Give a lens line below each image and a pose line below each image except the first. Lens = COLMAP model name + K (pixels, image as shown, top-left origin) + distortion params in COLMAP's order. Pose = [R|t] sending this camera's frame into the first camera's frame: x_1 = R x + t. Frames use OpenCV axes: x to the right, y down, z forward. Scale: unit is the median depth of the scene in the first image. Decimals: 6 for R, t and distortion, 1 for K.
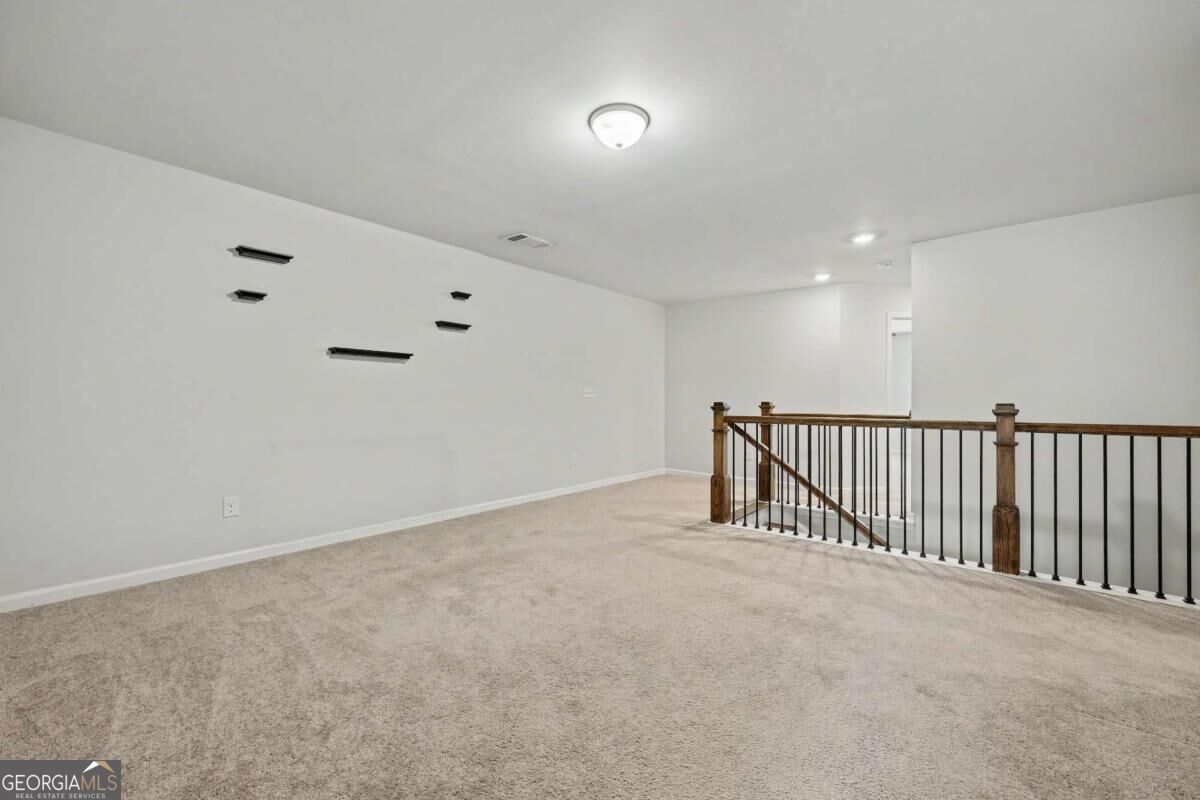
lens RADIAL K [[492.8, 0, 601.5], [0, 492.8, 398.8], [0, 0, 1]] dist [-0.002498, -0.000255]
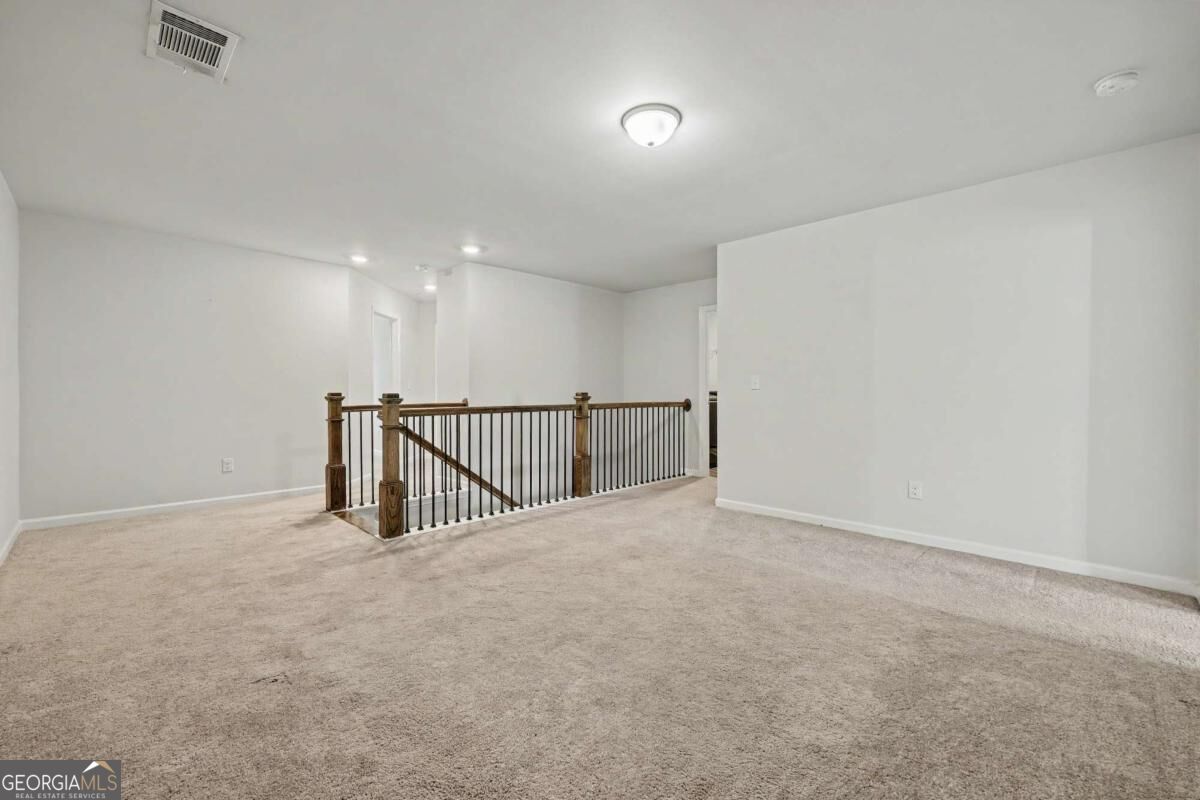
lens RADIAL K [[492.8, 0, 601.2], [0, 492.8, 395.4], [0, 0, 1]] dist [-0.002498, -0.000255]
pose [[0.079394, -0.009804, 0.996795, -0.619073], [-0.002622, 0.999946, 0.010043, 0.001220], [-0.996840, -0.003411, 0.079364, 0.637601]]
